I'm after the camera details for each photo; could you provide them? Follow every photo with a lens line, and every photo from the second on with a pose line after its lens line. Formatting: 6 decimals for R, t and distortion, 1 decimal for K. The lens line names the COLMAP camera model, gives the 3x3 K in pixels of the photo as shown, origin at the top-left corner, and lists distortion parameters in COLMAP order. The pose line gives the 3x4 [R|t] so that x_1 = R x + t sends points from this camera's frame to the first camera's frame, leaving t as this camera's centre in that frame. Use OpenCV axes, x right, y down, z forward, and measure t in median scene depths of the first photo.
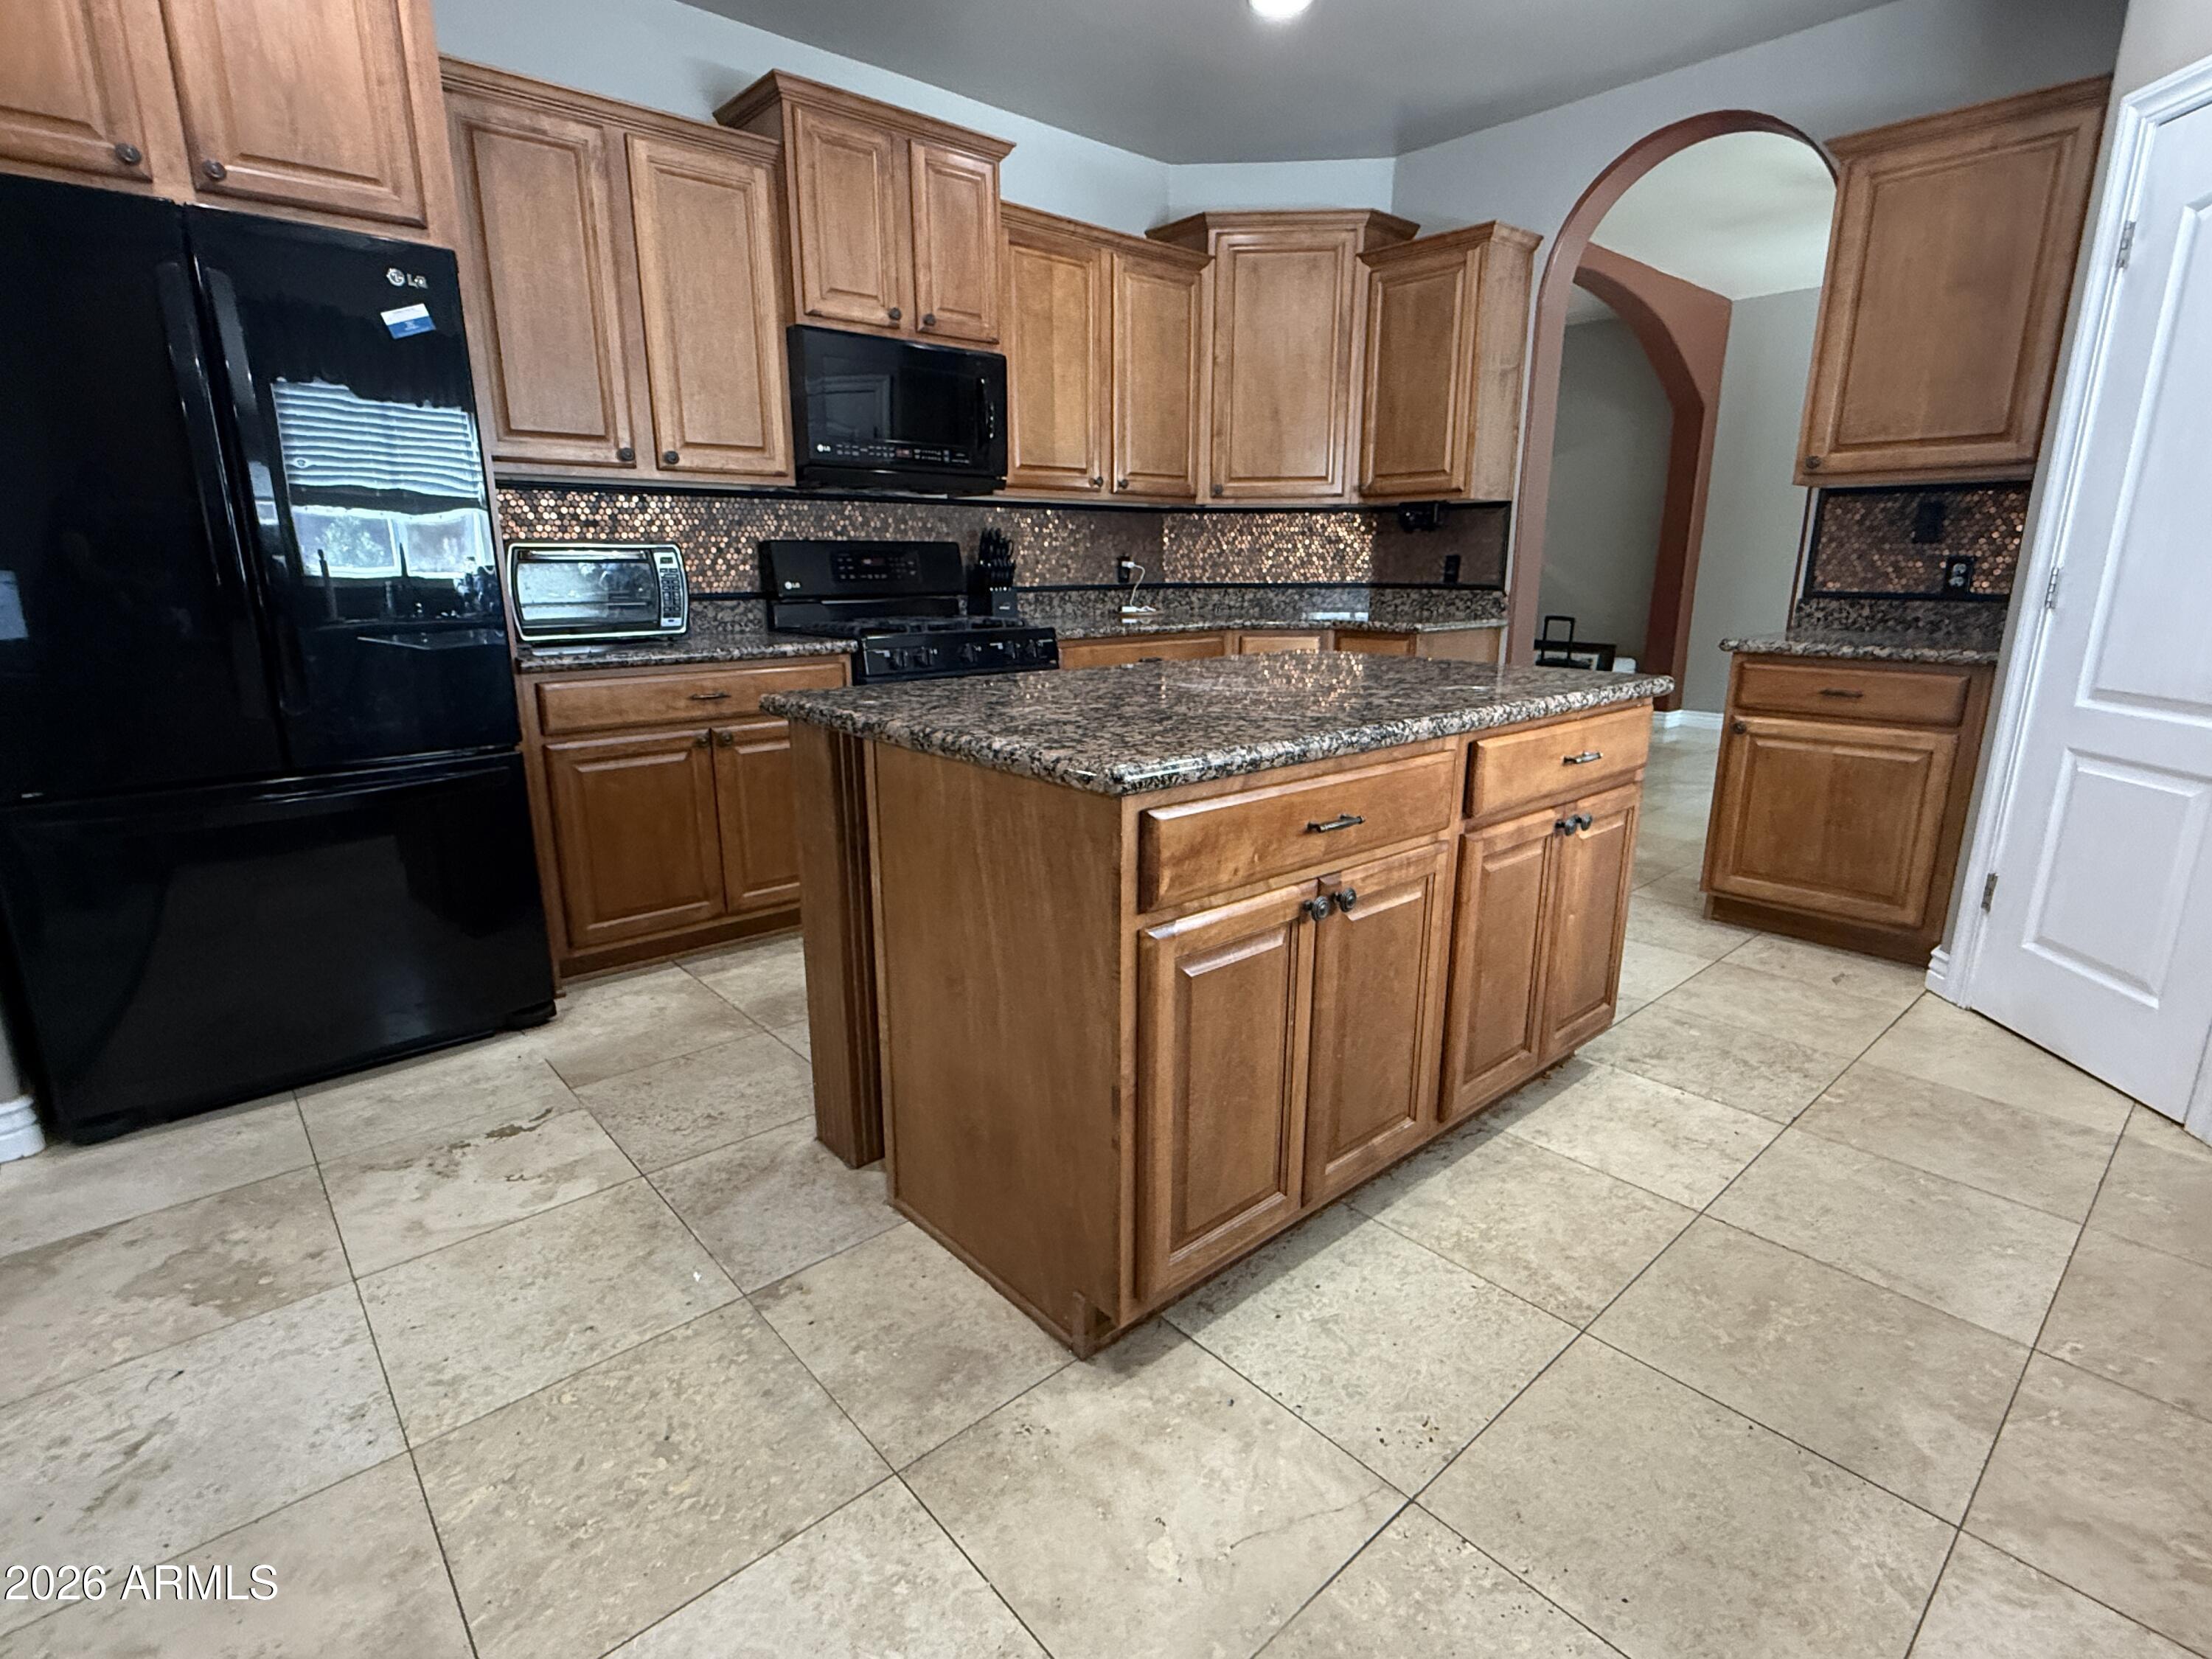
lens RADIAL K [[1076.6, 0, 1099.6], [0, 1076.6, 829.4], [0, 0, 1]] dist [-0.000316, 0.000364]
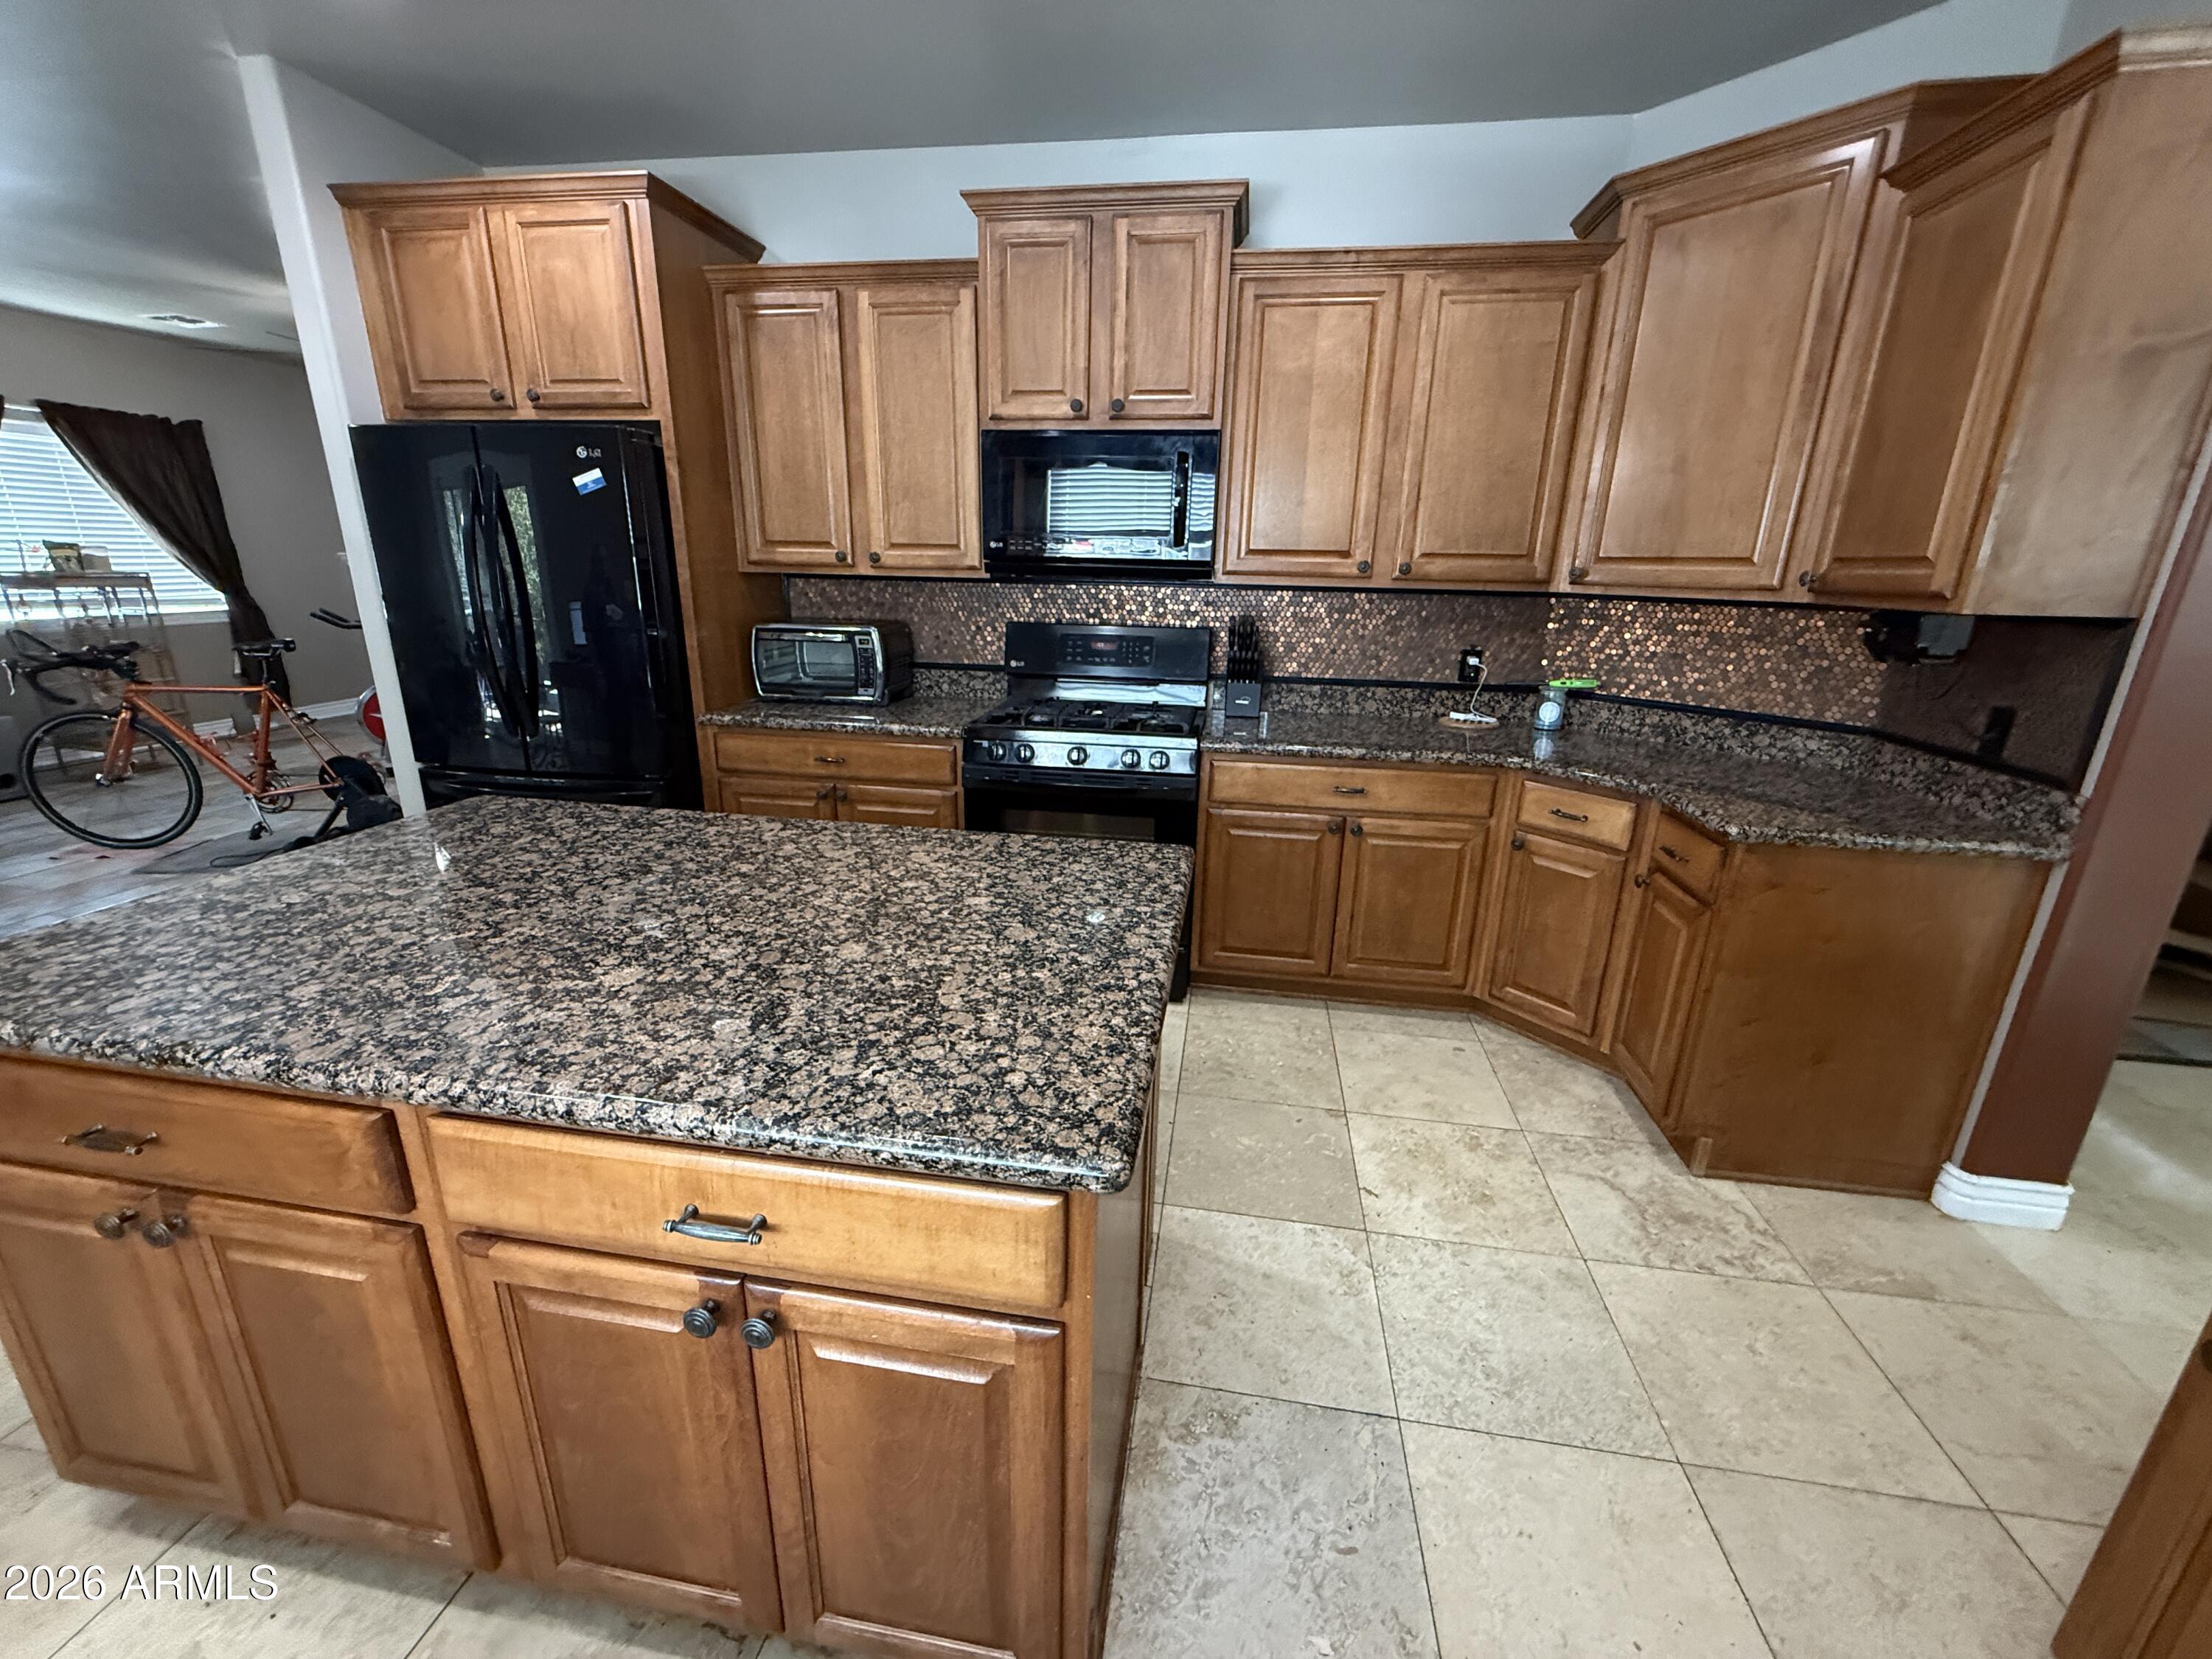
lens RADIAL K [[883.0, 0, 1103.2], [0, 883.0, 829.7], [0, 0, 1]] dist [-0.001115, 0.000534]
pose [[0.636243, 0.240015, -0.733204, 0.421963], [-0.208166, 0.968534, 0.136413, -0.179553], [0.742874, 0.065837, 0.666186, 0.415915]]
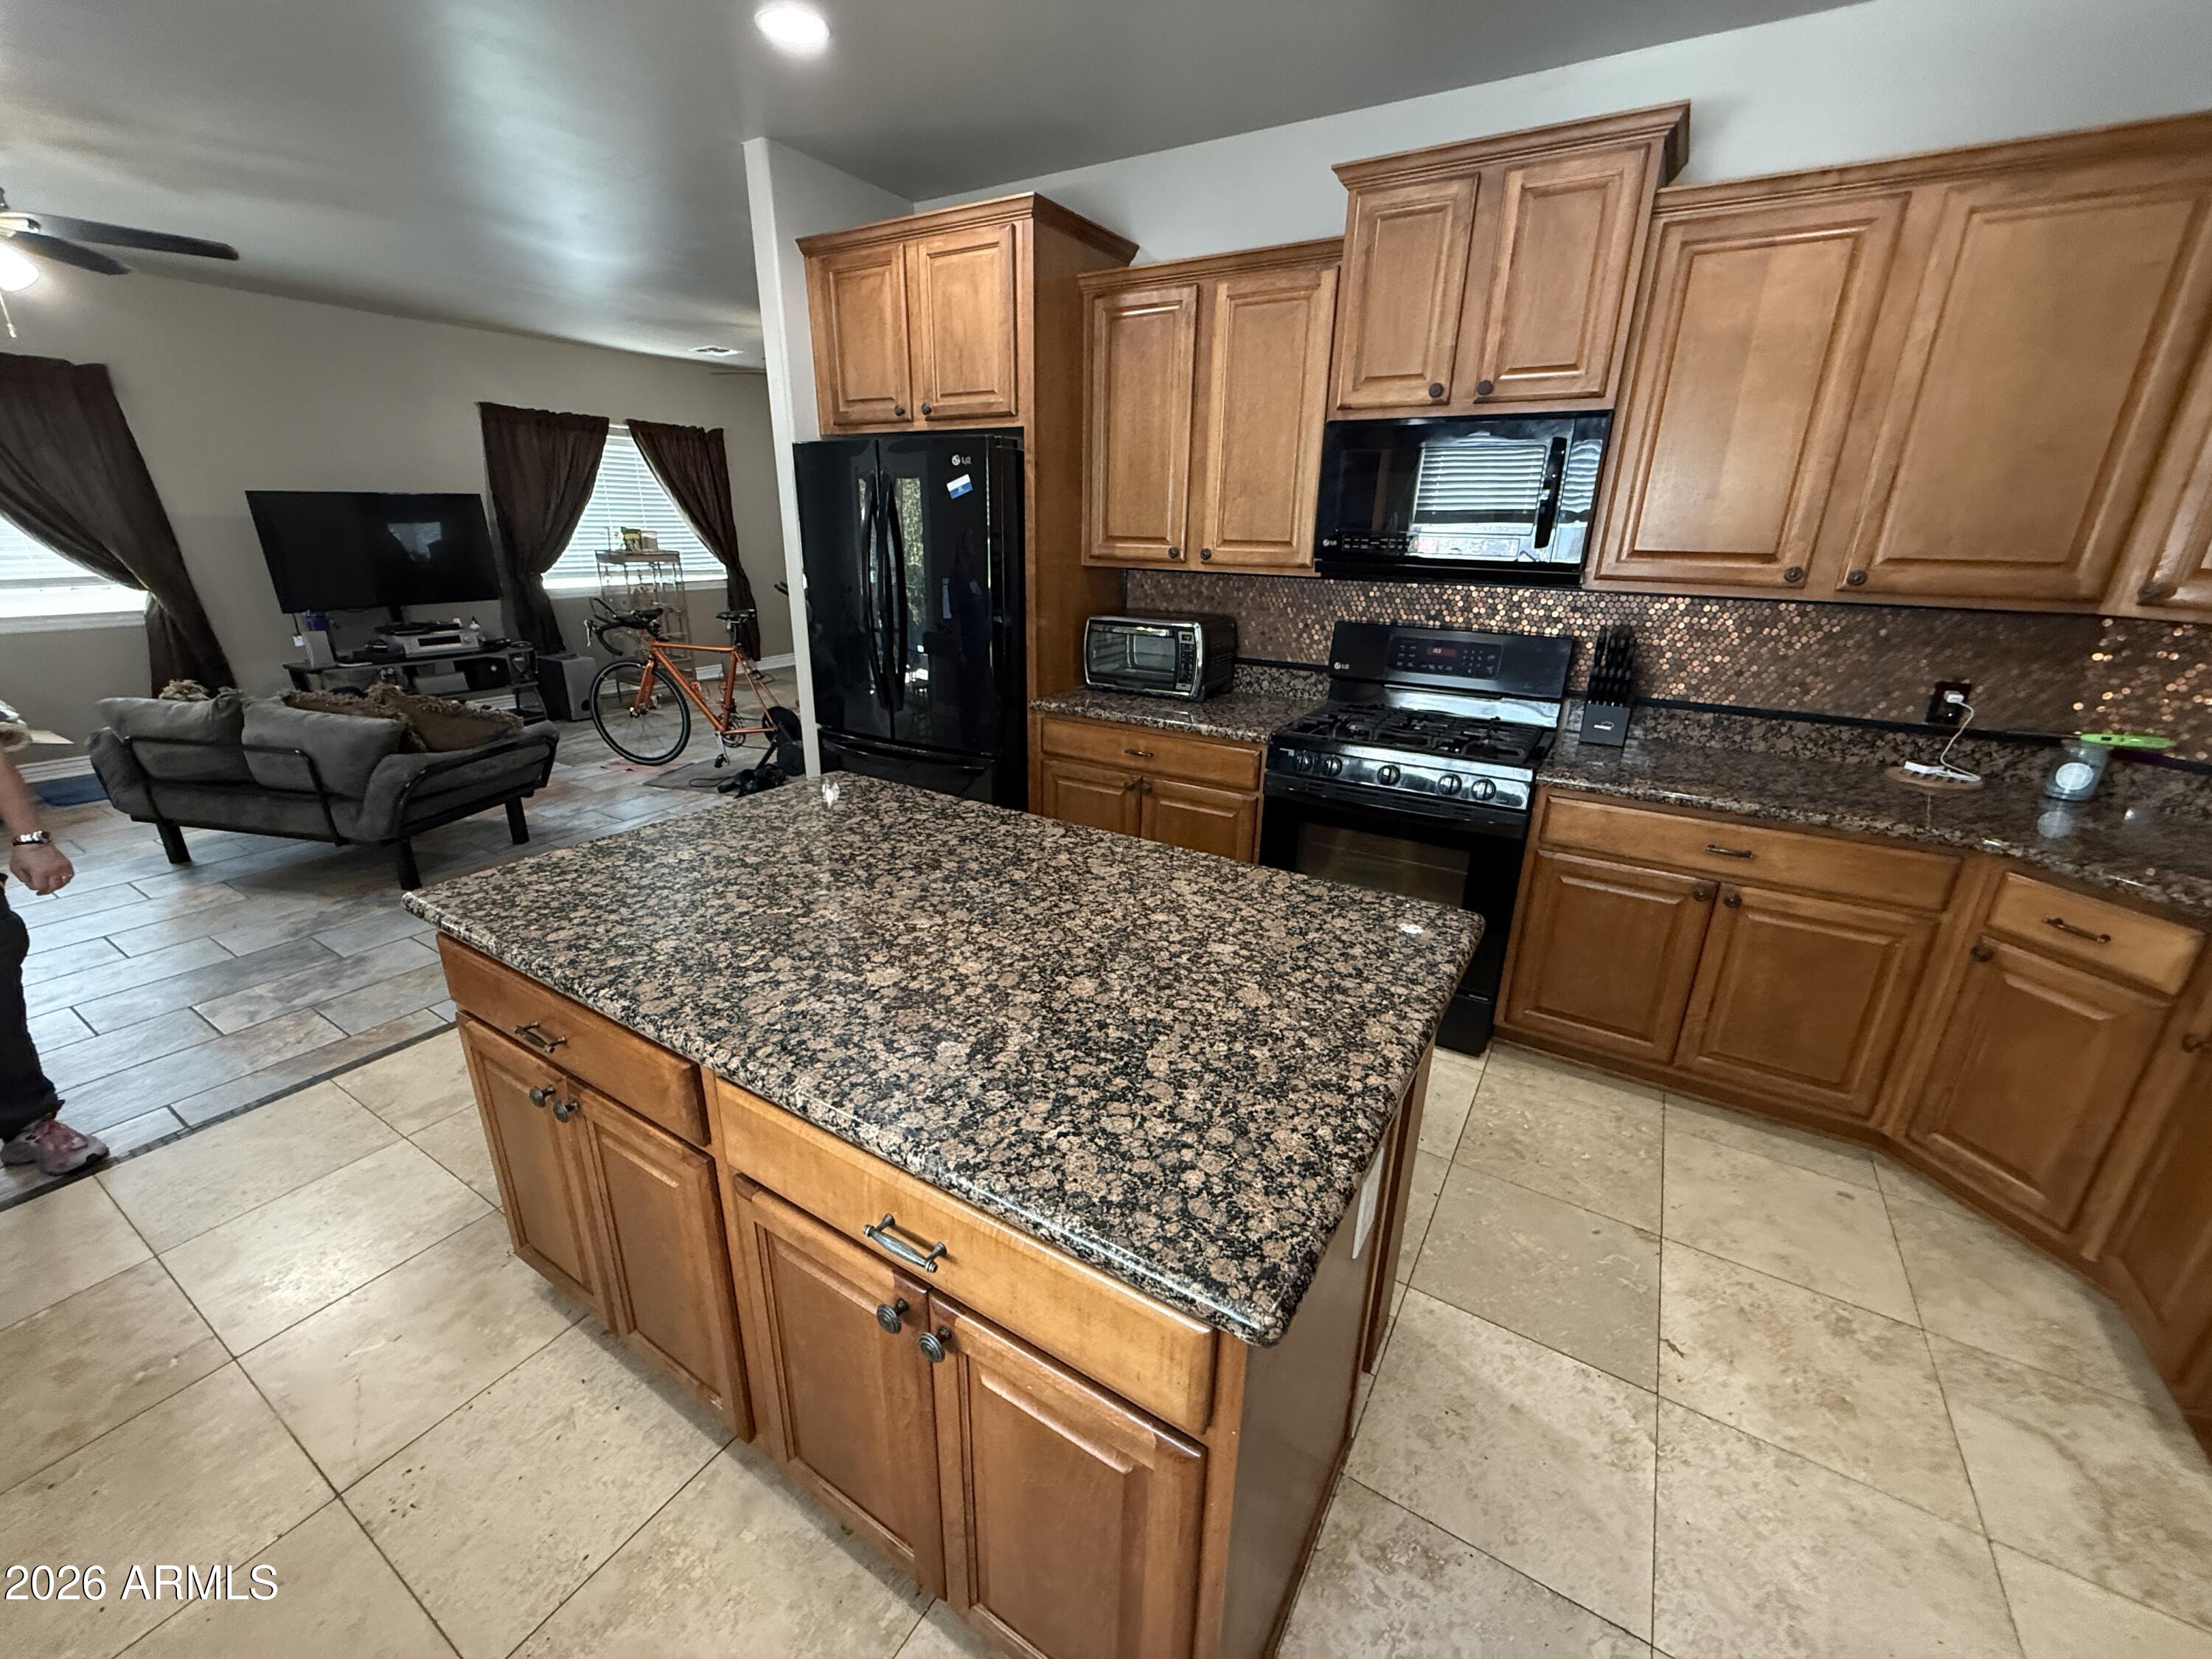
lens RADIAL K [[883.0, 0, 1103.2], [0, 883.0, 829.7], [0, 0, 1]] dist [-0.001115, 0.000534]
pose [[0.292007, 0.323529, -0.900034, 0.416524], [-0.248834, 0.934340, 0.255129, -0.211439], [0.923479, 0.149460, 0.353338, 0.445984]]
